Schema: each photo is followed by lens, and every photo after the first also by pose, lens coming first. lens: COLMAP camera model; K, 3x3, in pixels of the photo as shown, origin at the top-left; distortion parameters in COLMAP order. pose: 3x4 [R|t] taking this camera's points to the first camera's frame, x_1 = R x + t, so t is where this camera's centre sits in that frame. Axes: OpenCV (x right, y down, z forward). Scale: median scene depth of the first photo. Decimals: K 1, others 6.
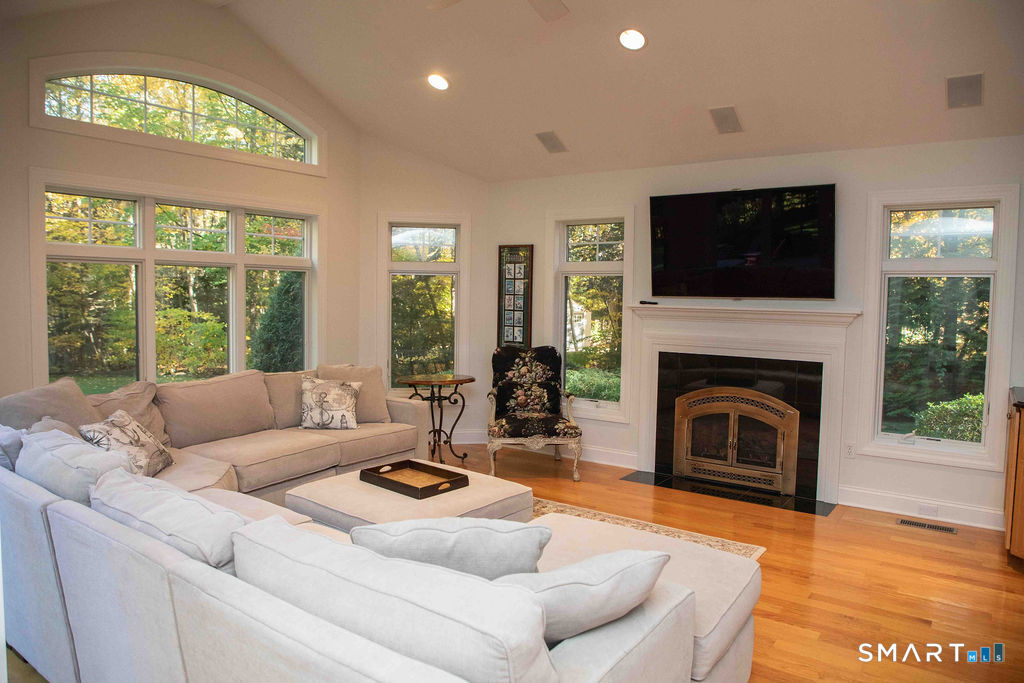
lens RADIAL K [[702.1, 0, 508.2], [0, 702.1, 326.3], [0, 0, 1]] dist [-0.010014, -0.001167]
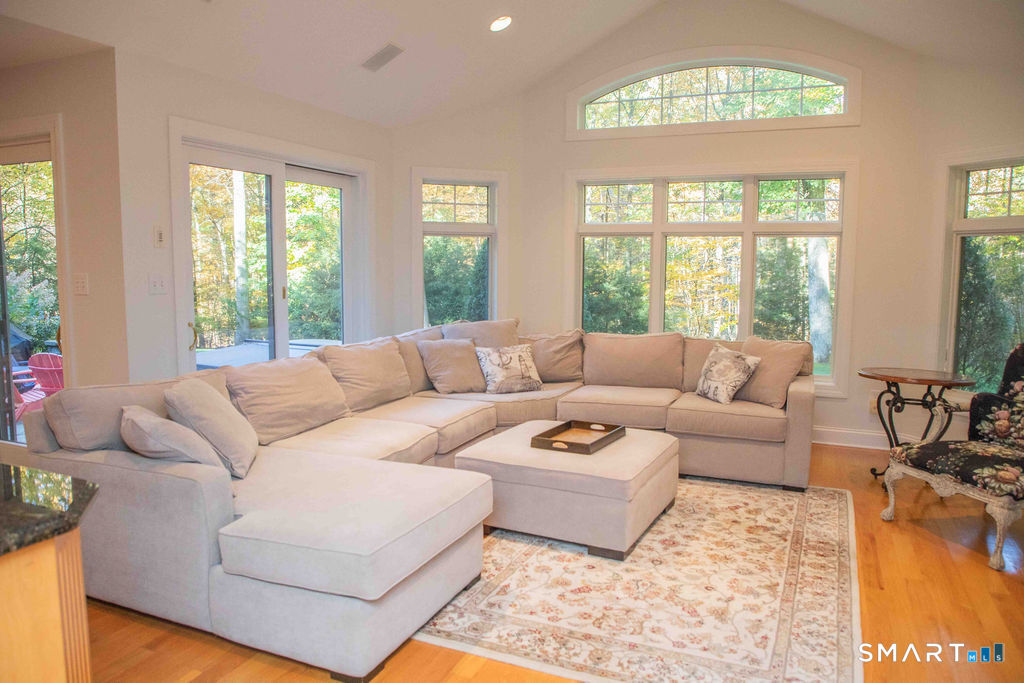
lens RADIAL K [[719.3, 0, 535.9], [0, 719.3, 340.6], [0, 0, 1]] dist [-0.006629, -0.003722]
pose [[0.252359, 0.092070, -0.963243, 0.525569], [-0.054698, 0.995229, 0.080796, -0.000817], [0.966086, 0.032298, 0.256191, 0.424480]]
